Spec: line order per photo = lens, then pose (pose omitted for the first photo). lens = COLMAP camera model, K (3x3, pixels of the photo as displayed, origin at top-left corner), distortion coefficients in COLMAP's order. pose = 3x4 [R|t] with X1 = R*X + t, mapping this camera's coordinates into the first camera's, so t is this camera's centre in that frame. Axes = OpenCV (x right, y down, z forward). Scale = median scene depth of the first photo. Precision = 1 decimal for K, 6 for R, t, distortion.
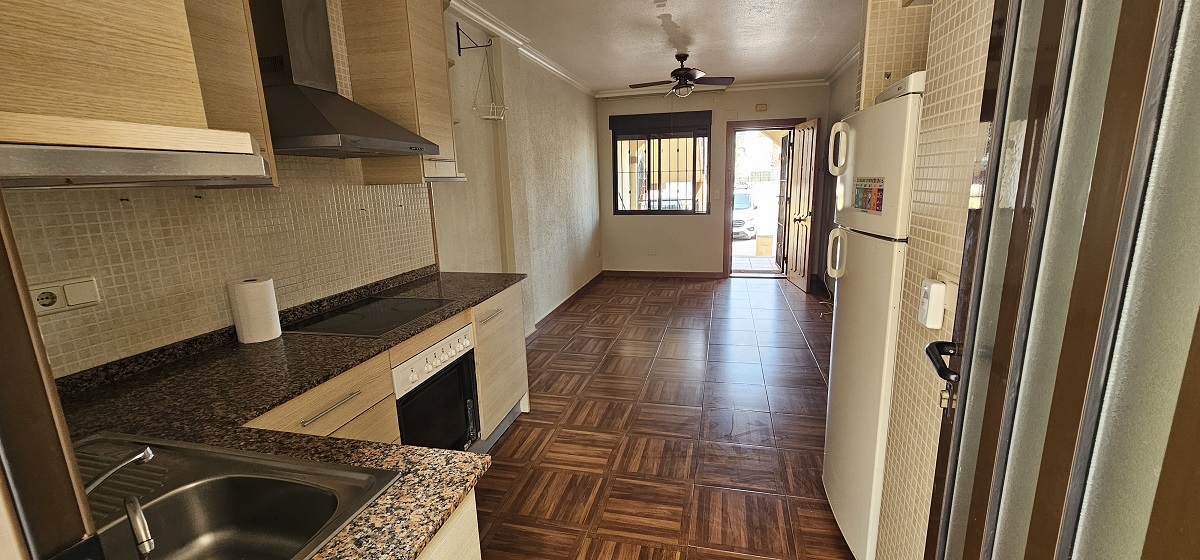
lens RADIAL K [[491.7, 0, 601.5], [0, 491.7, 284.9], [0, 0, 1]] dist [-0.001862, 0.000007]
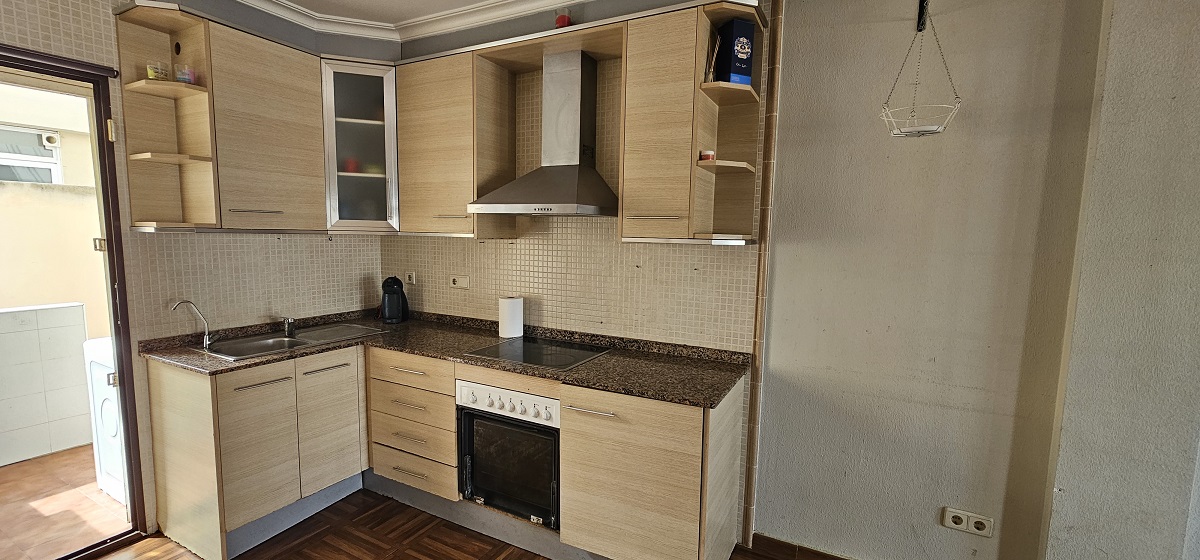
lens RADIAL K [[500.6, 0, 601.4], [0, 500.6, 289.3], [0, 0, 1]] dist [0.000428, 0.000322]
pose [[-0.241132, 0.124900, -0.962422, 0.196196], [-0.219440, 0.958984, 0.179434, -0.101206], [0.945358, 0.254461, -0.203833, 0.420090]]
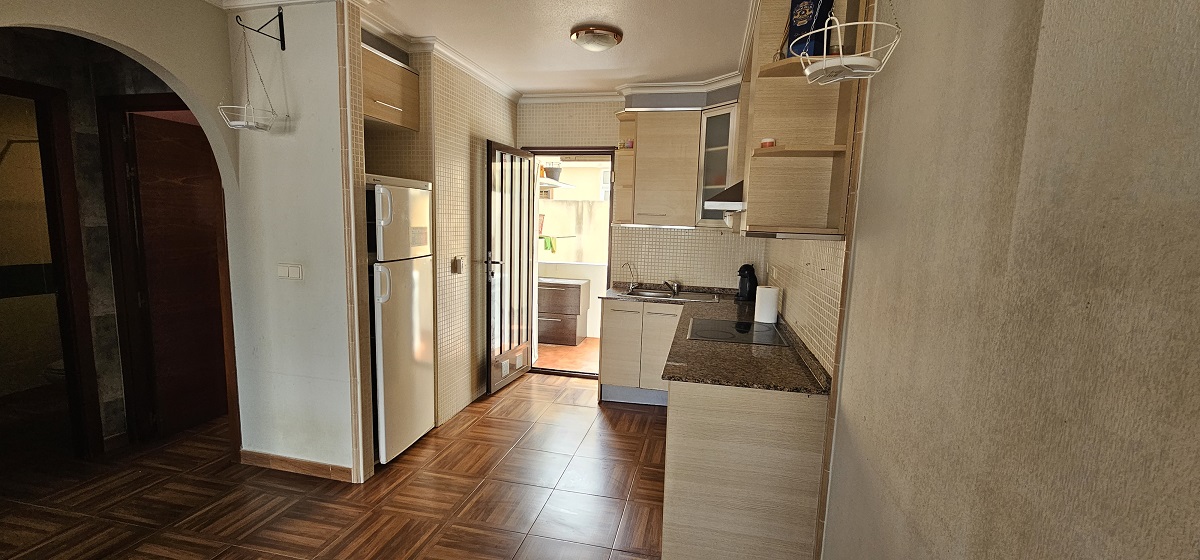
lens RADIAL K [[491.7, 0, 601.5], [0, 491.7, 284.9], [0, 0, 1]] dist [-0.001862, 0.000007]
pose [[-0.999425, -0.000114, -0.033911, -0.024771], [-0.011532, 0.941535, 0.336719, -0.158933], [0.031890, 0.336916, -0.940994, 0.700466]]
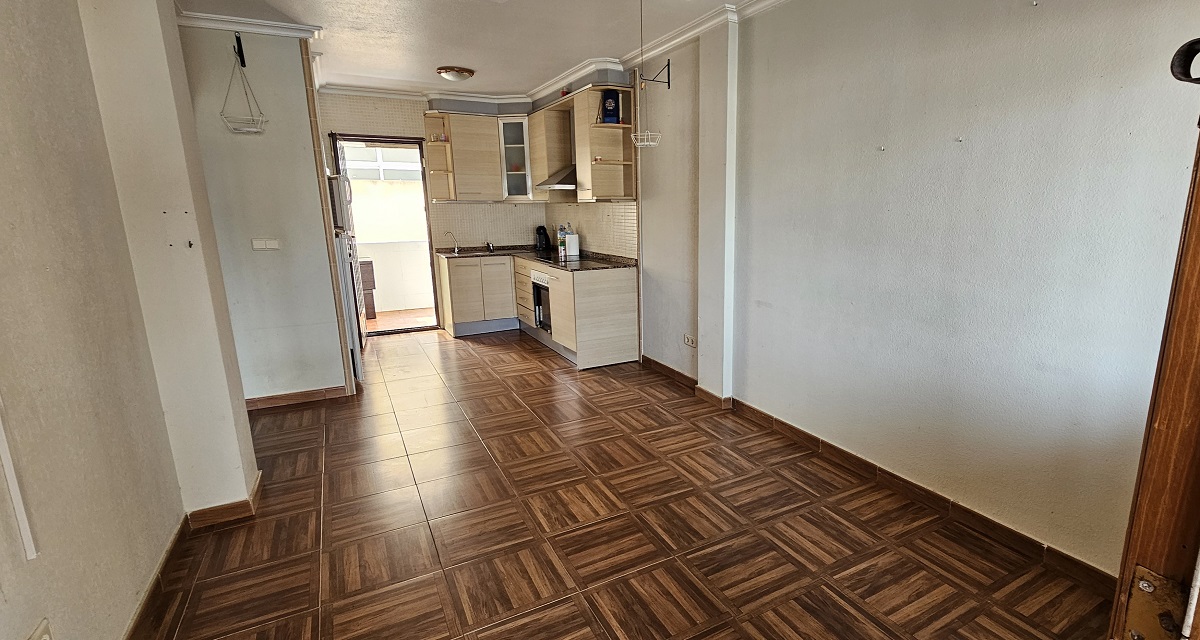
lens RADIAL K [[558.1, 0, 678.8], [0, 558.1, 323.4], [0, 0, 1]] dist [0.000457, 0.000032]
pose [[-0.702689, 0.176254, -0.689321, 0.336598], [-0.128523, 0.921450, 0.366622, -0.223471], [0.699793, 0.346215, -0.624840, 1.006869]]
